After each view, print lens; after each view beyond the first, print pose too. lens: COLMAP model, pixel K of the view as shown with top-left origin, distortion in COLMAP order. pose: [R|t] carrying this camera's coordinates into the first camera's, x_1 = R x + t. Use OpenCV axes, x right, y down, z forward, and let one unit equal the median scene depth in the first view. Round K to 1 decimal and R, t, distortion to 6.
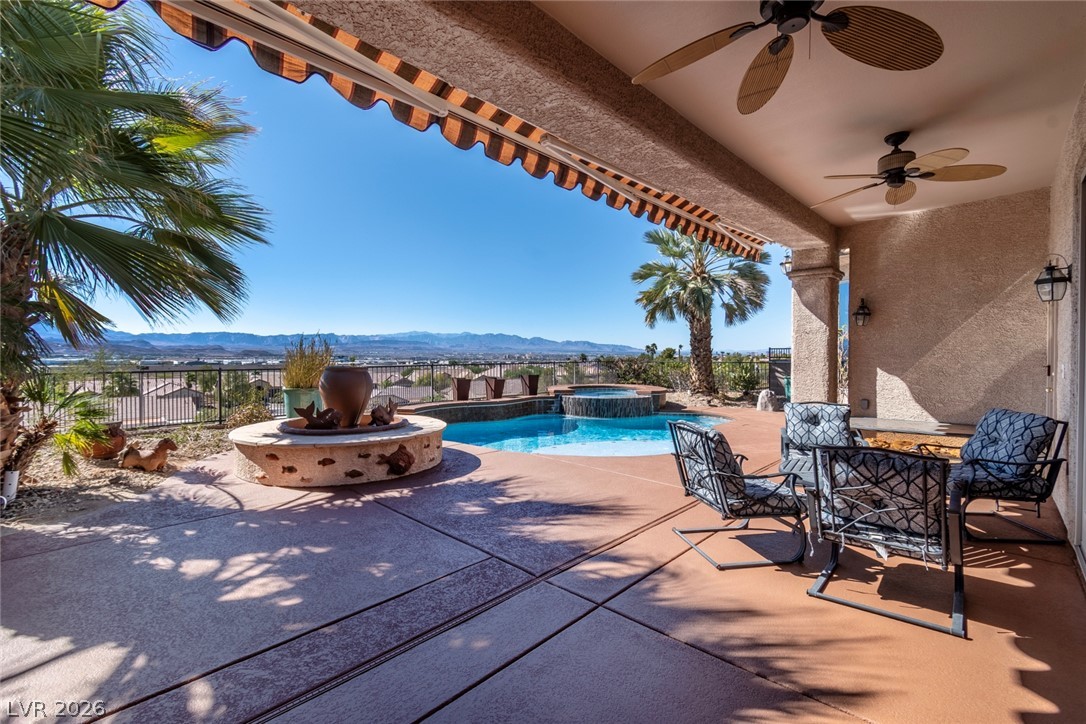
lens RADIAL K [[485.6, 0, 561.4], [0, 485.6, 365.4], [0, 0, 1]] dist [0.001861, -0.000138]
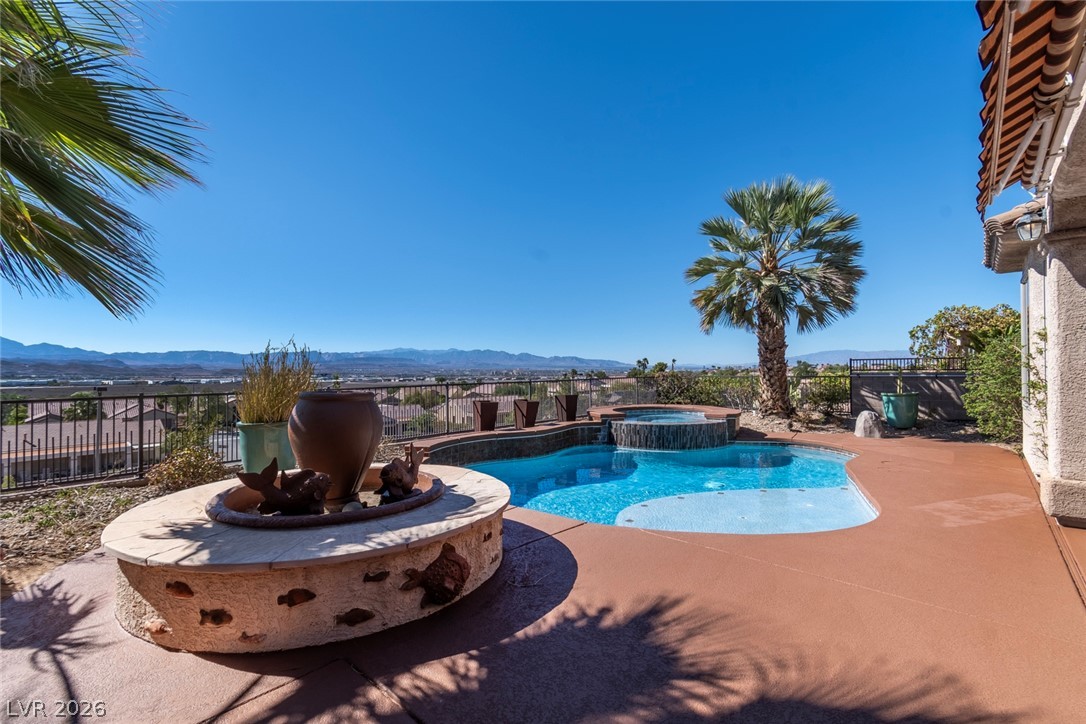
lens RADIAL K [[485.6, 0, 569.3], [0, 485.6, 367.1], [0, 0, 1]] dist [0.001861, -0.000138]
pose [[0.999088, -0.009547, 0.041608, -0.101795], [0.010727, 0.999544, -0.028229, -0.004220], [-0.041320, 0.028650, 0.998735, 0.220126]]
